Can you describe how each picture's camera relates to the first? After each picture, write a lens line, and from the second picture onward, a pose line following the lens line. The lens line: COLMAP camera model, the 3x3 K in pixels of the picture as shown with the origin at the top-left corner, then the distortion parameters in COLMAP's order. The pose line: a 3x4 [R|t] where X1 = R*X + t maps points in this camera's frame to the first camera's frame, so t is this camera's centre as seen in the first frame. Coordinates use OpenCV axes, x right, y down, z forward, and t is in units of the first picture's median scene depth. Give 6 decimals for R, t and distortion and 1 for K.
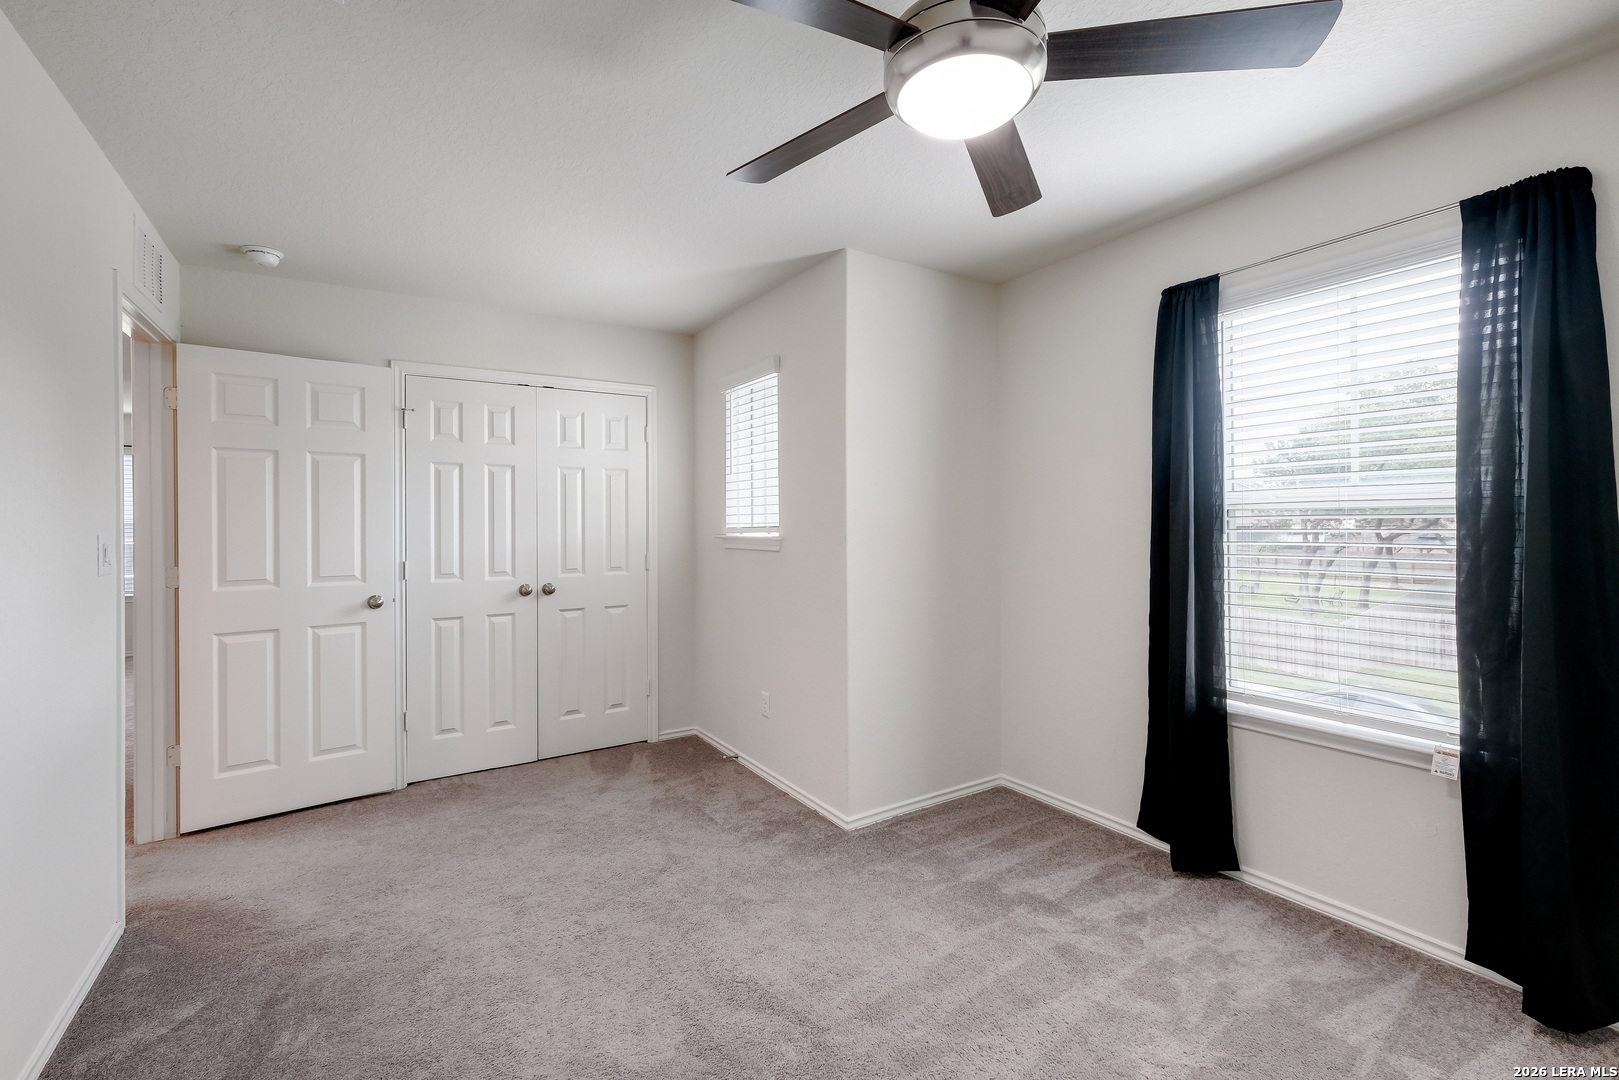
lens RADIAL K [[689.9, 0, 808.1], [0, 689.9, 523.4], [0, 0, 1]] dist [-0.002545, -0.000355]
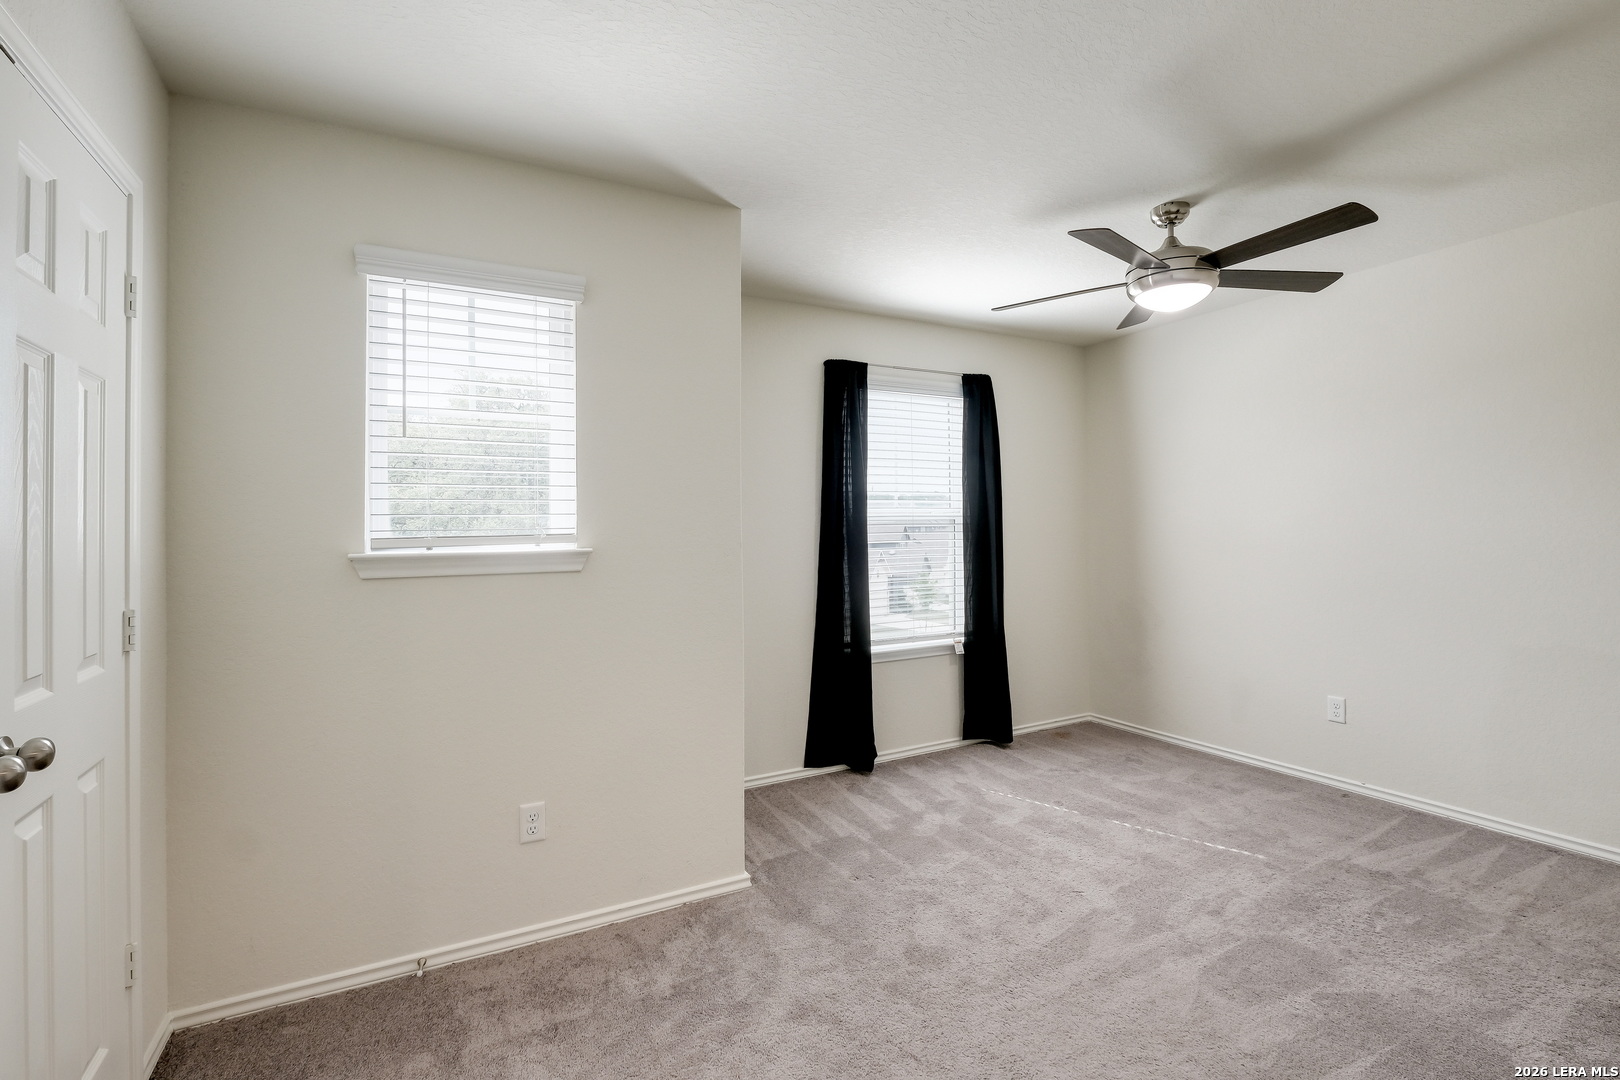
lens RADIAL K [[730.9, 0, 808.7], [0, 730.9, 520.1], [0, 0, 1]] dist [0.002012, 0.000302]
pose [[0.088358, 0.016114, 0.995958, -1.007657], [0.004863, 0.999850, -0.016608, 0.004872], [-0.996077, 0.006311, 0.088267, 0.996168]]
